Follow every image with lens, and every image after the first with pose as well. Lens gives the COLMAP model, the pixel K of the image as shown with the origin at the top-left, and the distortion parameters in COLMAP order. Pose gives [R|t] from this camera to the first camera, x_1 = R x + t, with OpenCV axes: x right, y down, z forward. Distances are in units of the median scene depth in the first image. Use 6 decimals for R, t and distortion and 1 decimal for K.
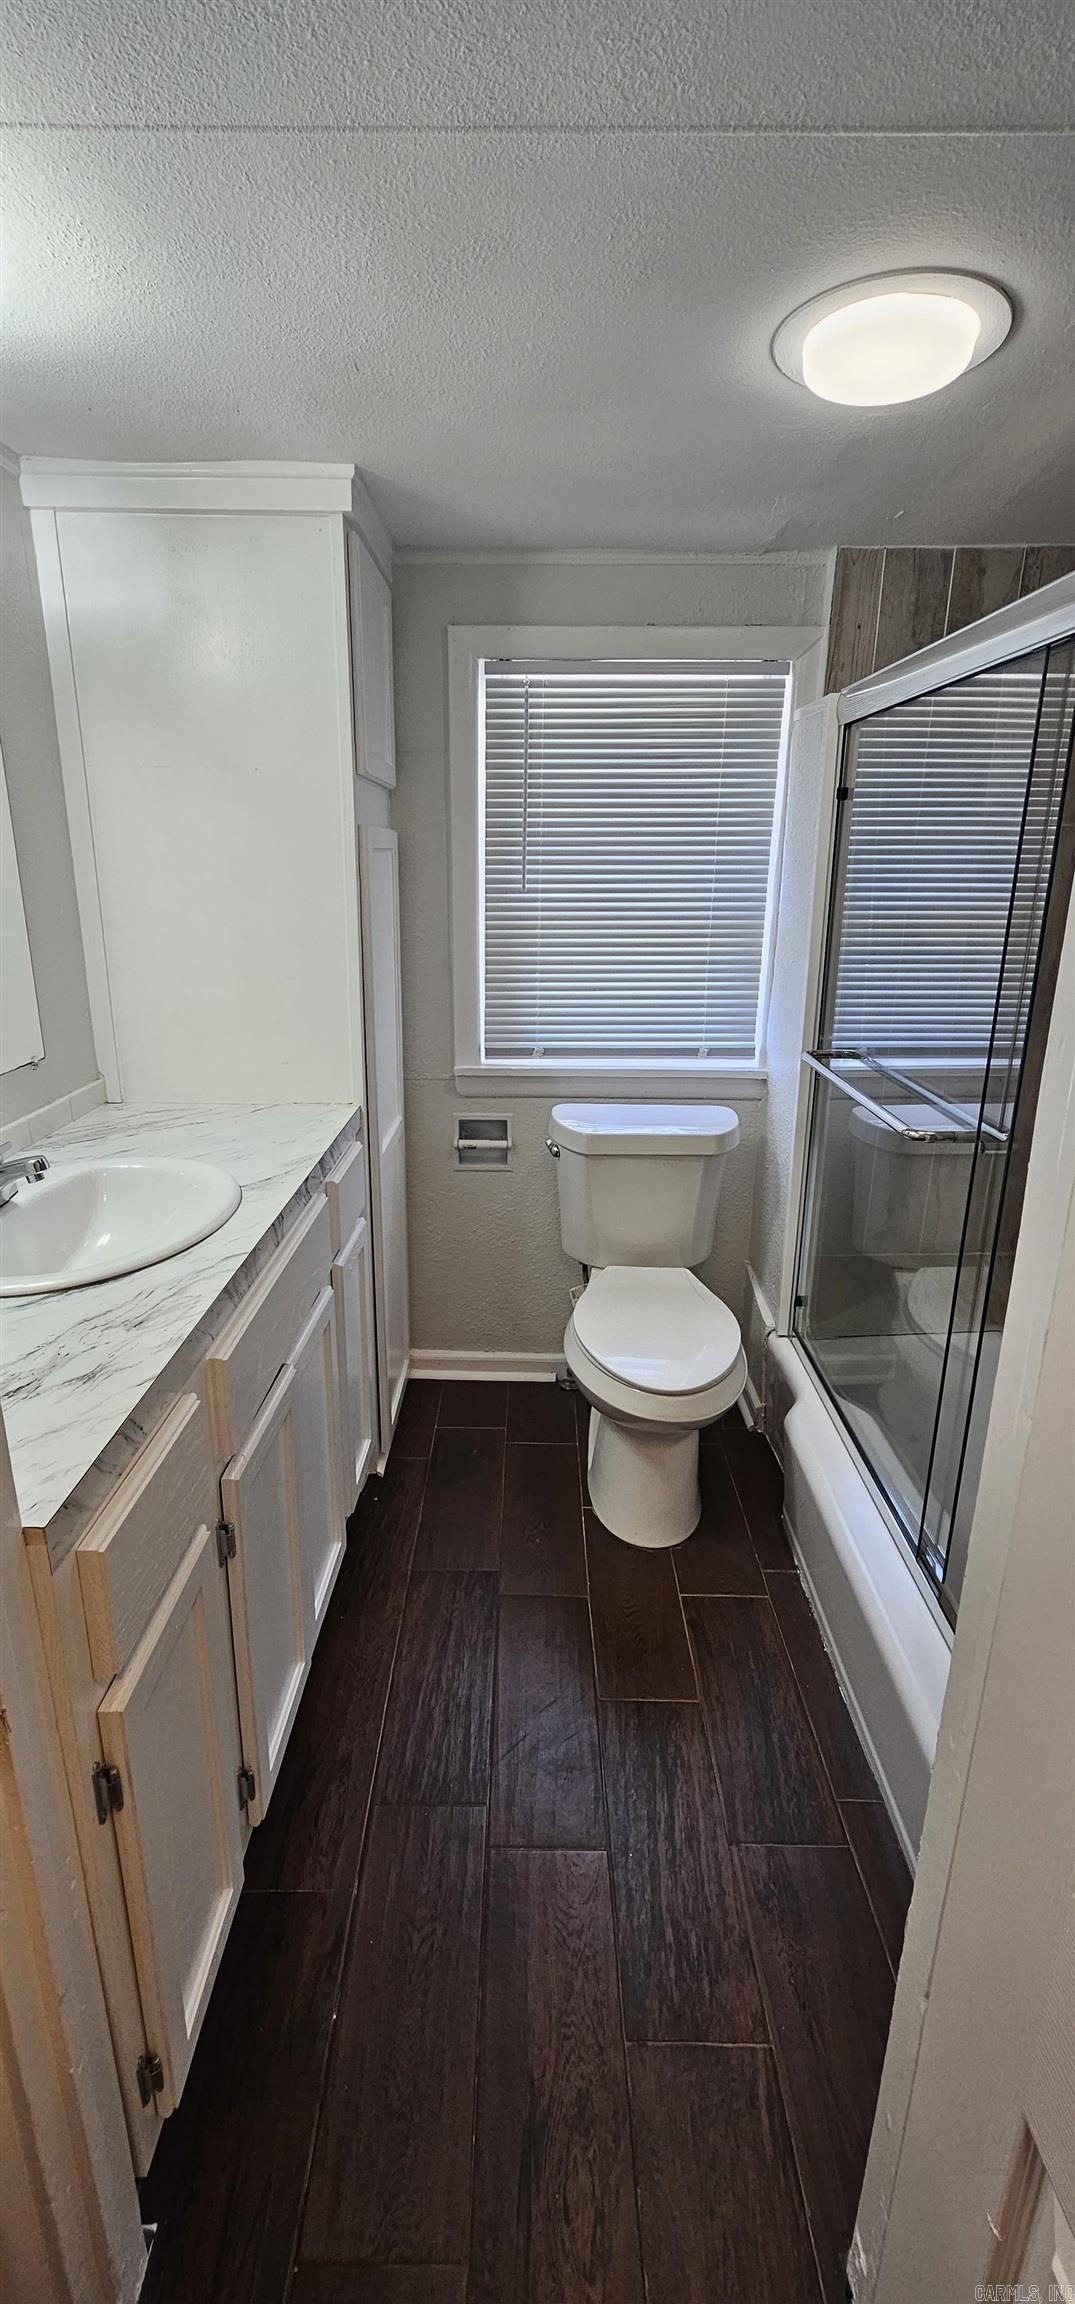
lens RADIAL K [[939.4, 0, 537.5], [0, 939.4, 1152.0], [0, 0, 1]] dist [-0.002318, -0.000198]
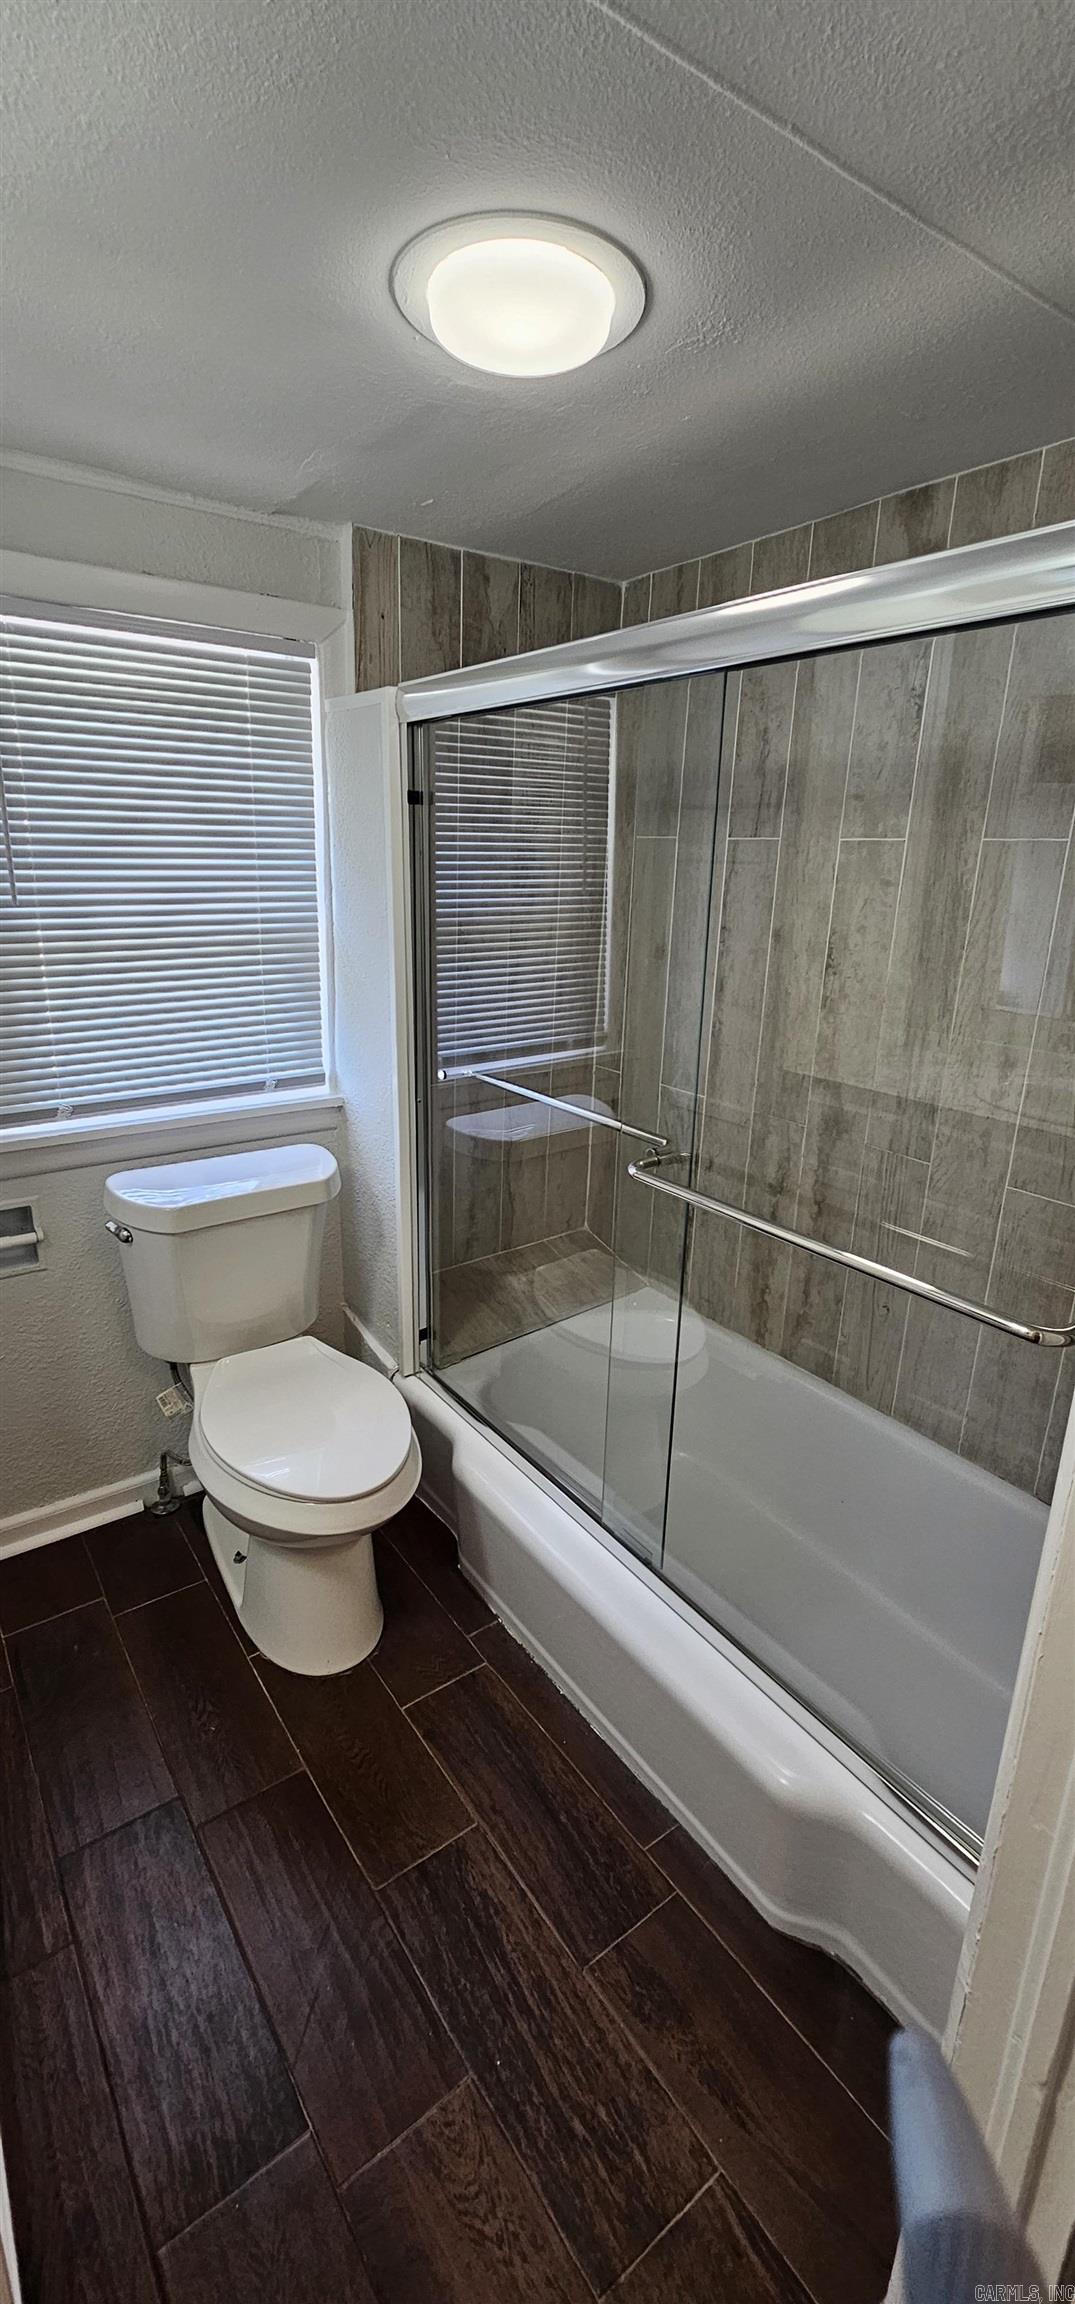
lens RADIAL K [[942.7, 0, 535.2], [0, 942.7, 1146.1], [0, 0, 1]] dist [0.000498, -0.000266]
pose [[0.808360, -0.161659, 0.566057, -0.144085], [0.160033, 0.985690, 0.052965, -0.064590], [-0.566519, 0.047773, 0.822663, 0.163442]]
